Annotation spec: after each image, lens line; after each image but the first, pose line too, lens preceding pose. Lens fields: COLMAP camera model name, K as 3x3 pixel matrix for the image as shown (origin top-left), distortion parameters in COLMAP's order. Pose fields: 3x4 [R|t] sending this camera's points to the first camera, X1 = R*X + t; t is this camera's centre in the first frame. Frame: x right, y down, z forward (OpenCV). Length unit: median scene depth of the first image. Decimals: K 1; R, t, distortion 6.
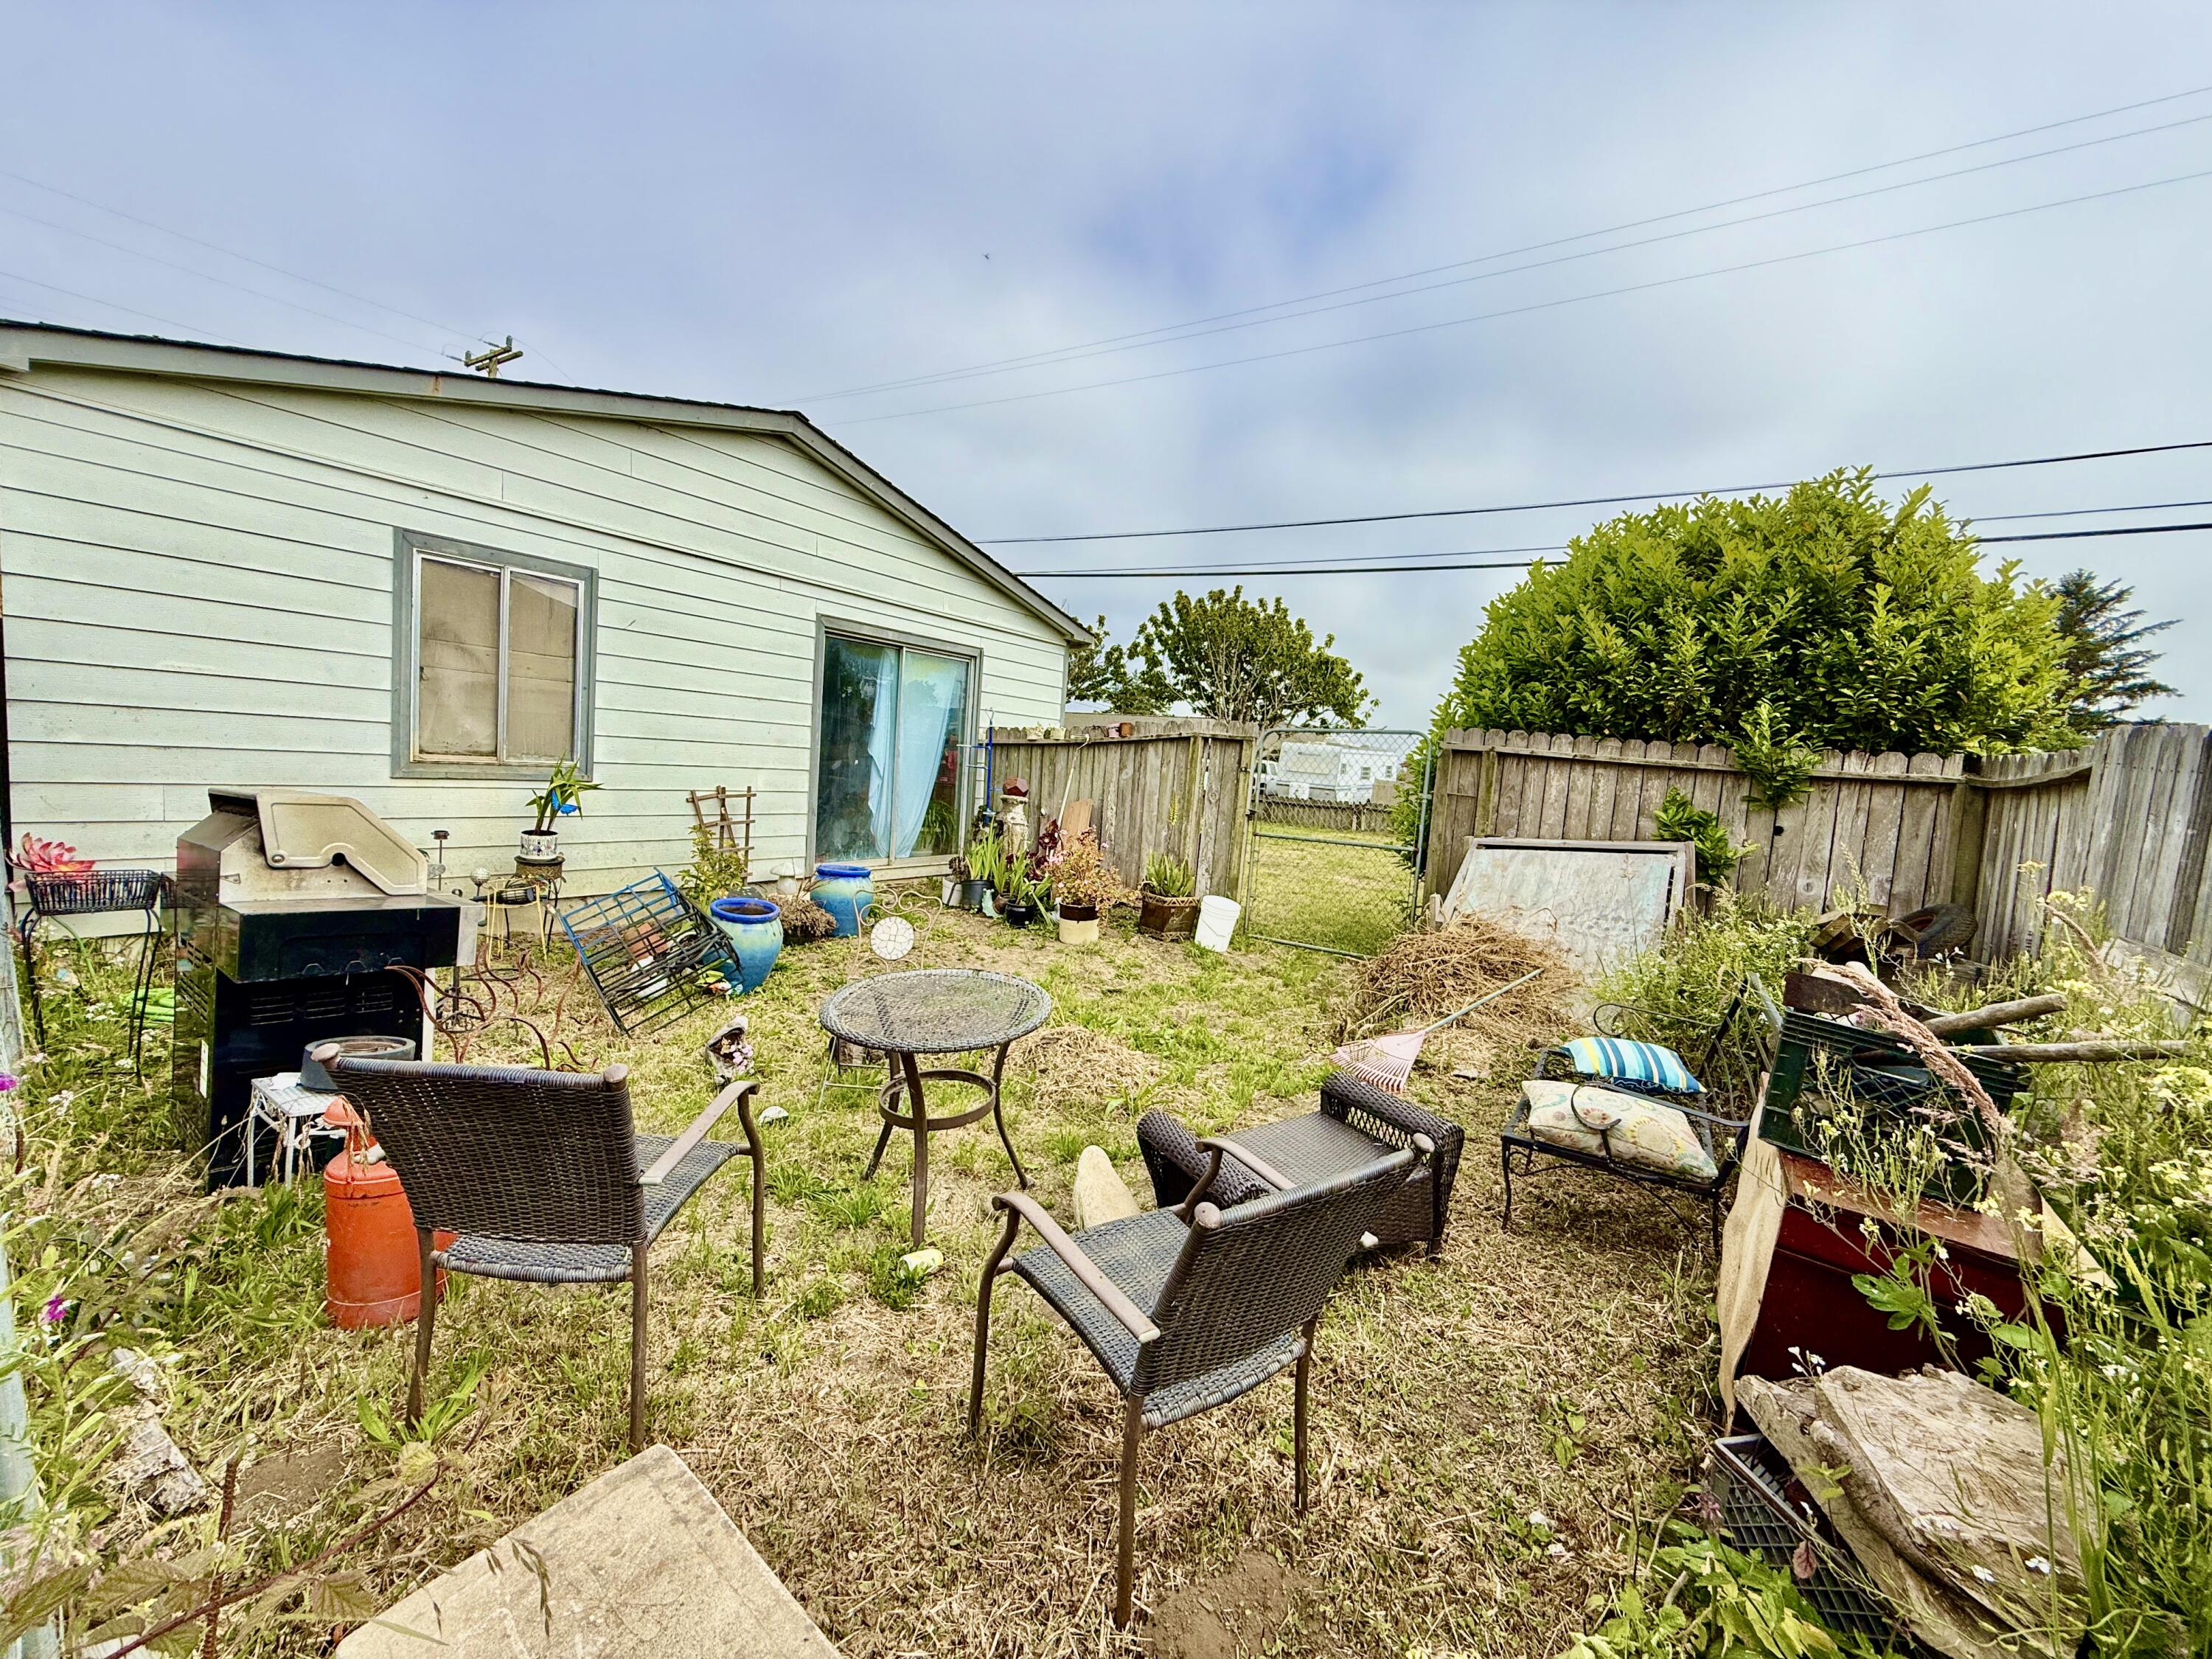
lens RADIAL K [[891.6, 0, 1112.0], [0, 891.6, 828.3], [0, 0, 1]] dist [0.000808, 0.000003]
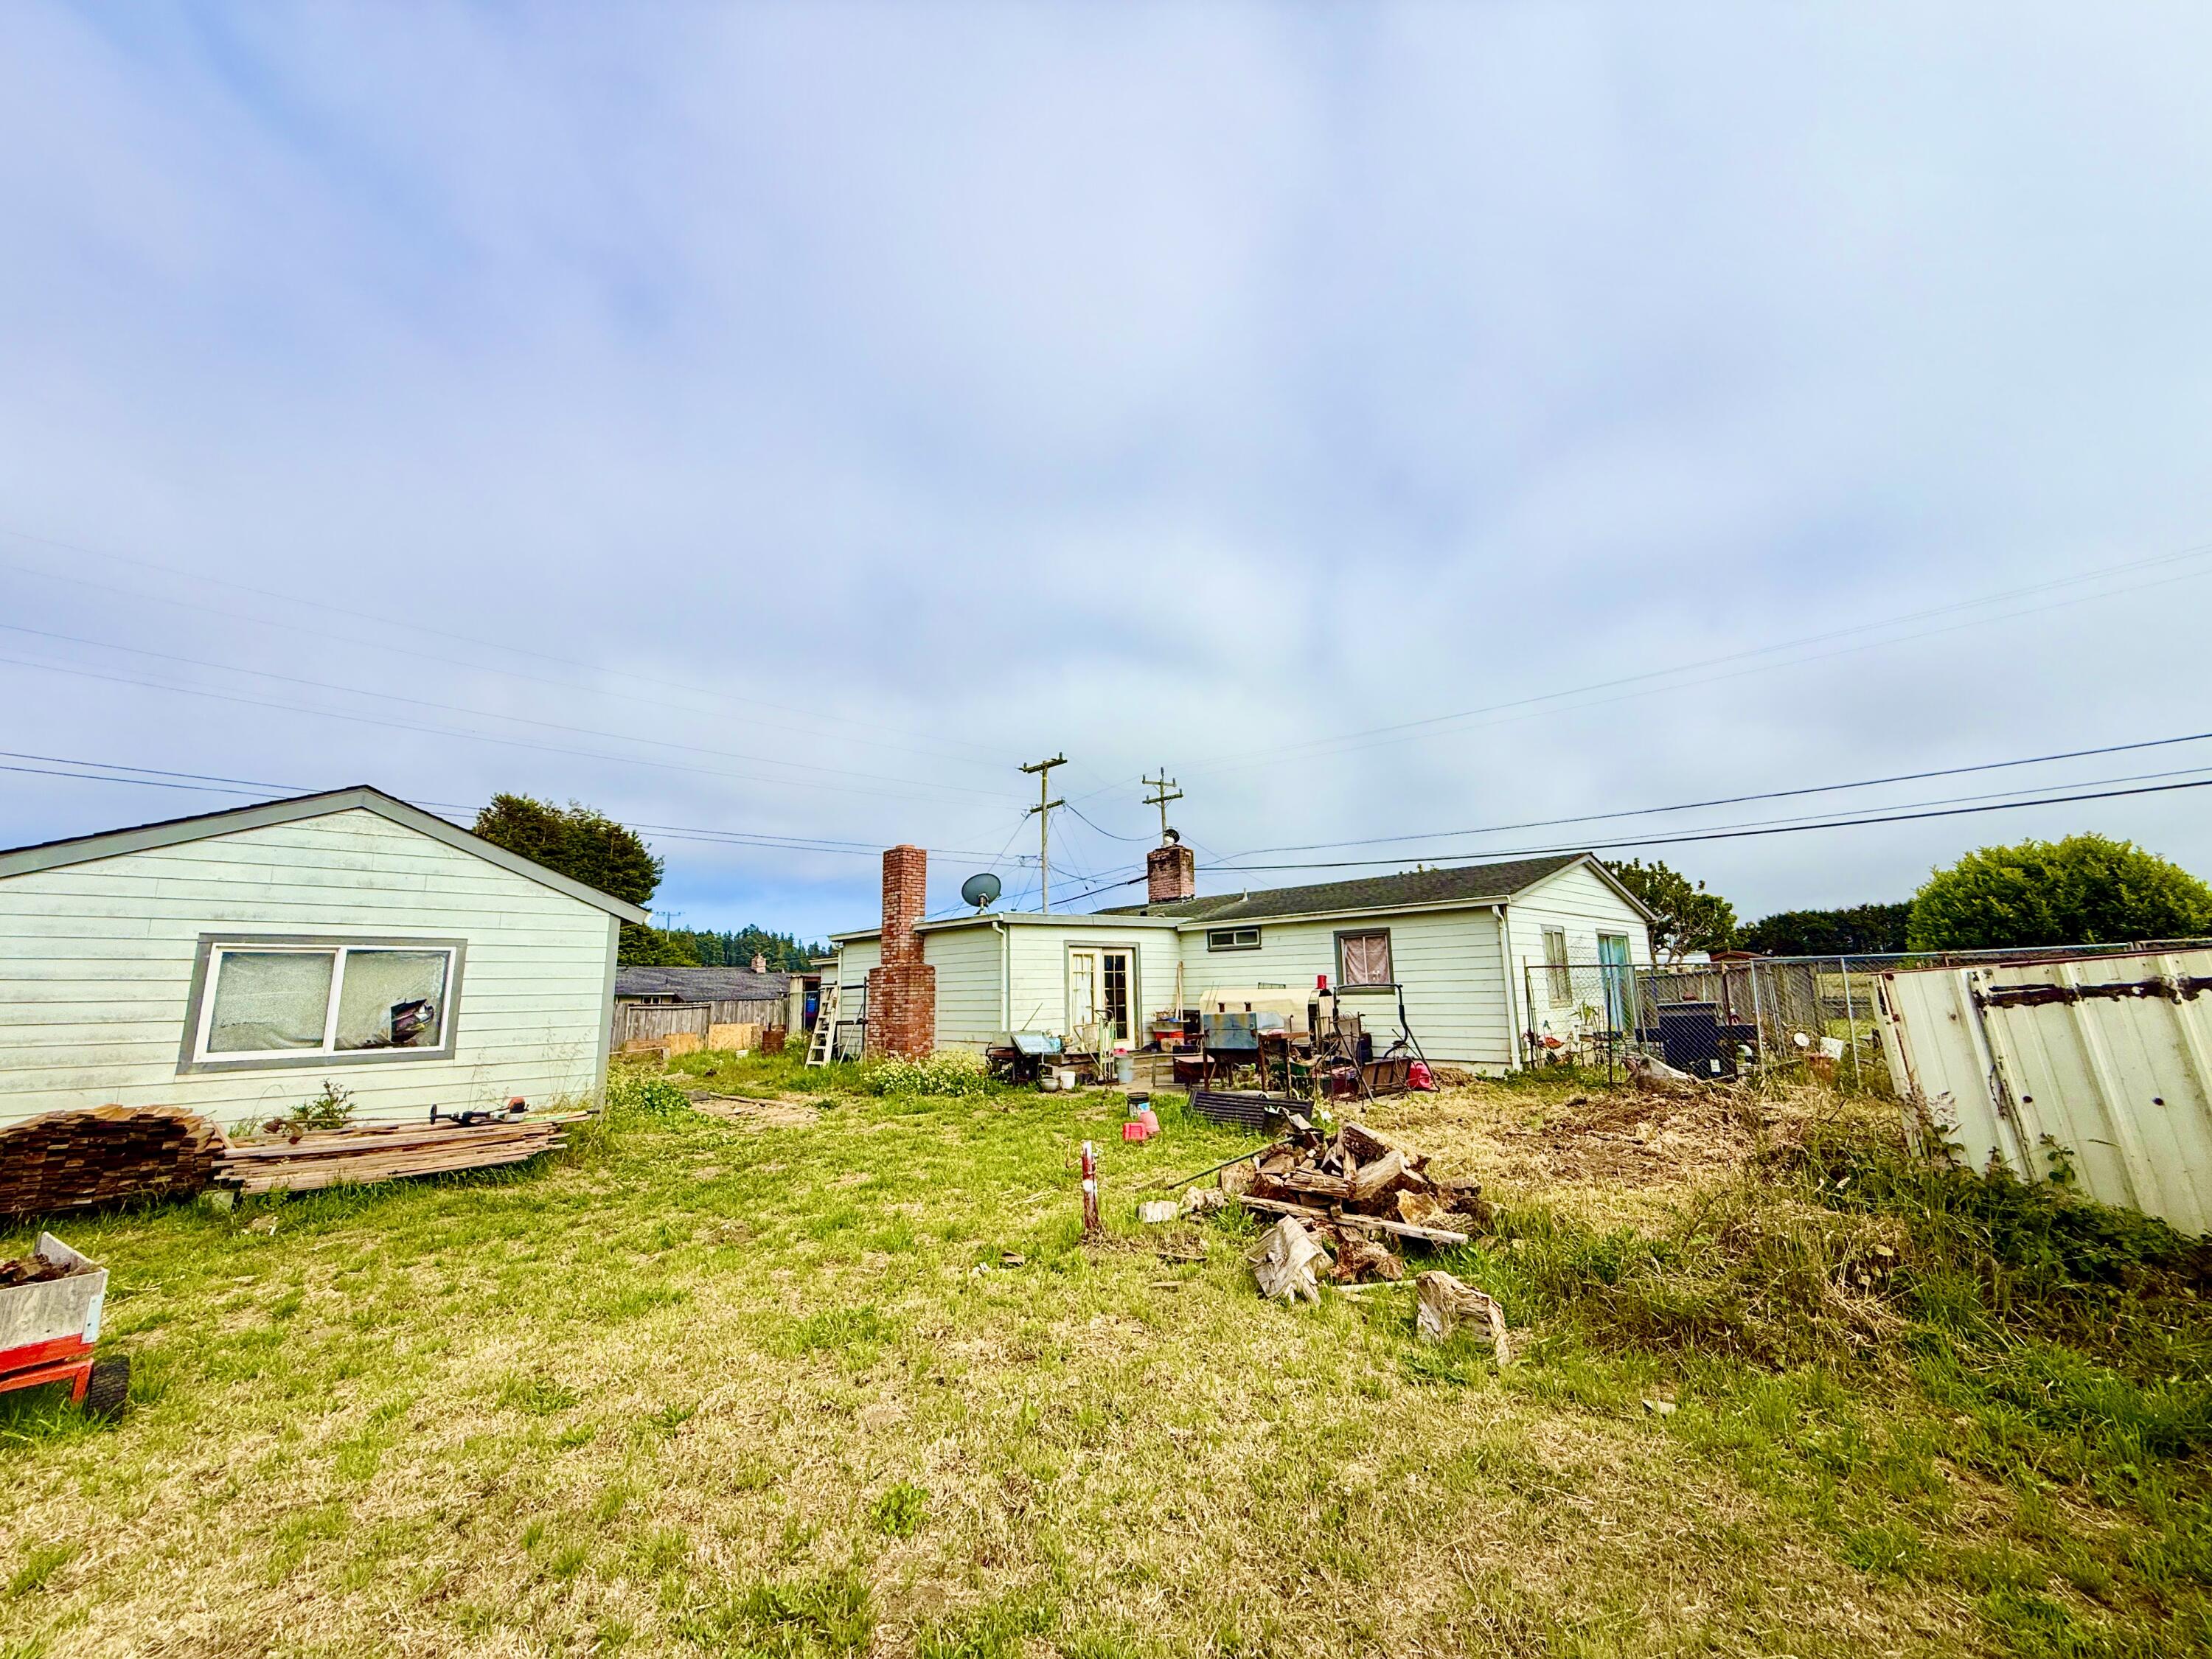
lens RADIAL K [[891.6, 0, 1099.8], [0, 891.6, 828.2], [0, 0, 1]] dist [0.000808, 0.000003]
pose [[0.975966, -0.126919, -0.177151, -1.425476], [0.076259, 0.960410, -0.267950, 0.047290], [0.204146, 0.248001, 0.947006, -1.918022]]
